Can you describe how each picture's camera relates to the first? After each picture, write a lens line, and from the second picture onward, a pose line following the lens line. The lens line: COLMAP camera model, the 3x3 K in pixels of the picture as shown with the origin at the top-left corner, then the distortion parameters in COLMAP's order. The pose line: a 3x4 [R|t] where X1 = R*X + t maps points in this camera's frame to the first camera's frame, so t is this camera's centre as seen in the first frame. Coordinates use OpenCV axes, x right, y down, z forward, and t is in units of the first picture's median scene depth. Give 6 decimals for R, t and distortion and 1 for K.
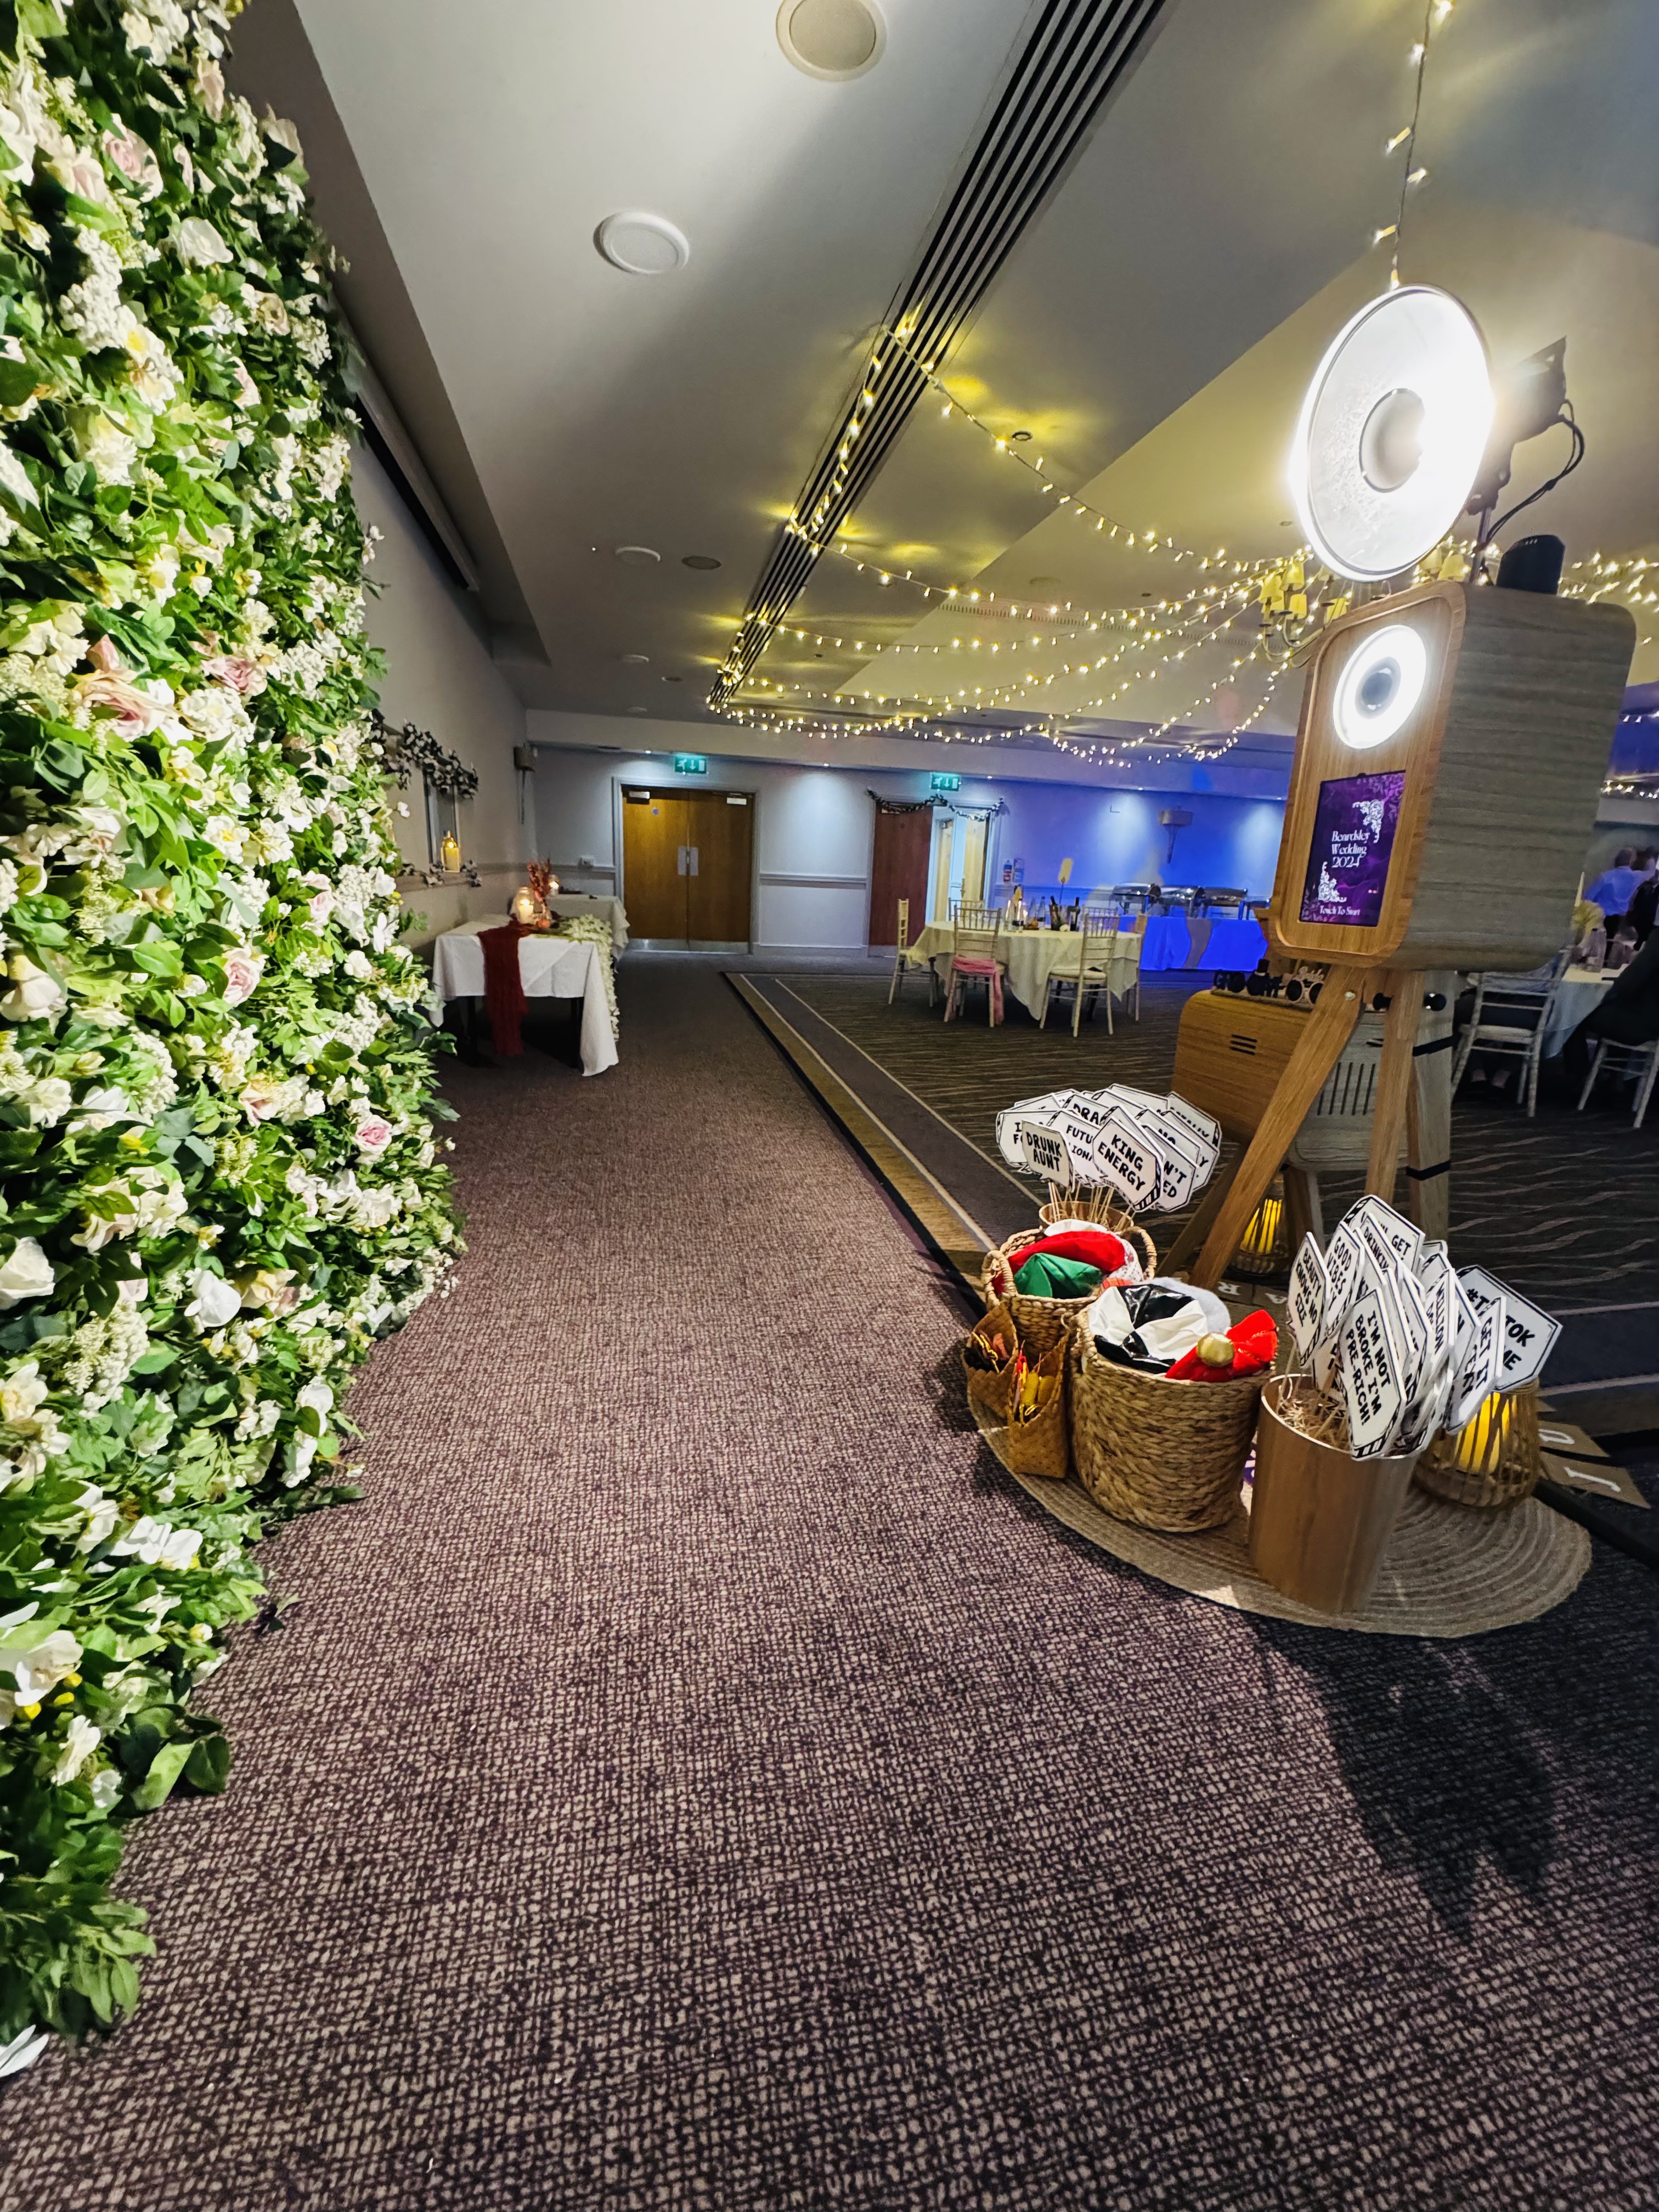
lens RADIAL K [[882.0, 0, 834.8], [0, 882.0, 1101.8], [0, 0, 1]] dist [-0.004262, -0.000041]
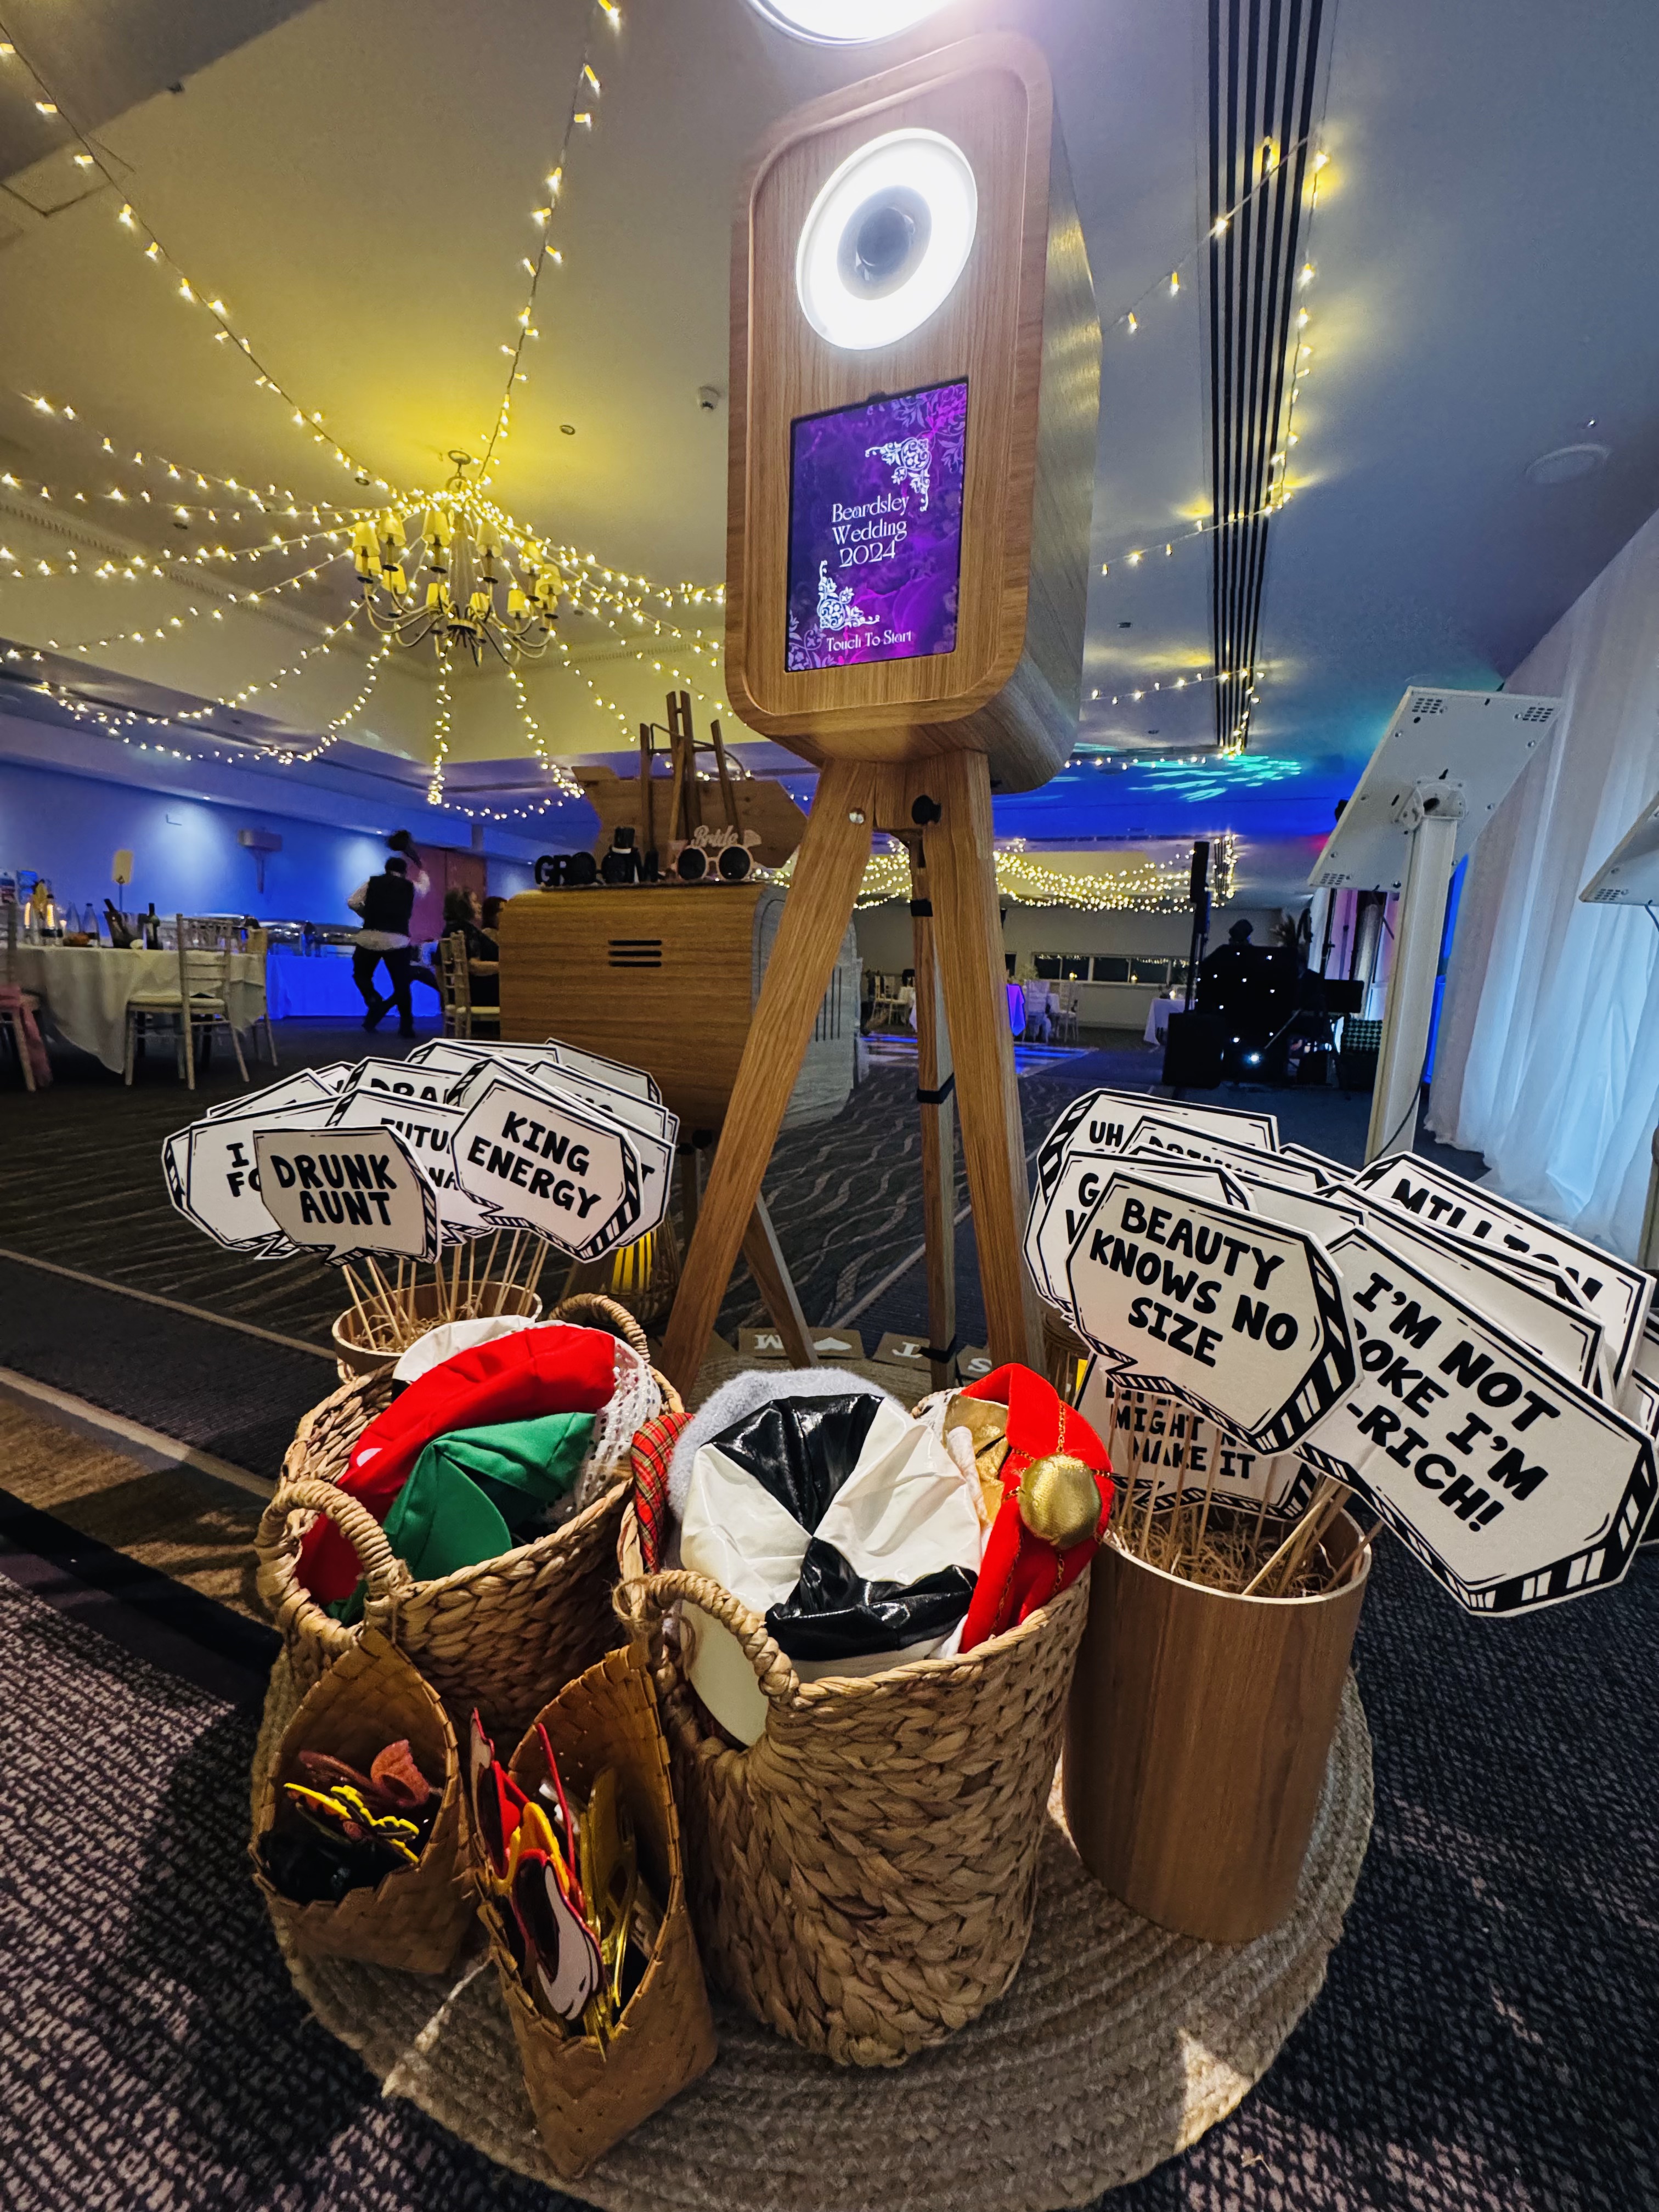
lens RADIAL K [[882.0, 0, 829.5], [0, 882.0, 1100.9], [0, 0, 1]] dist [-0.004262, -0.000041]
pose [[0.592143, -0.123384, 0.796331, 0.051273], [0.183480, 0.982895, 0.015857, 0.055270], [-0.784666, 0.136722, 0.604654, 0.598058]]
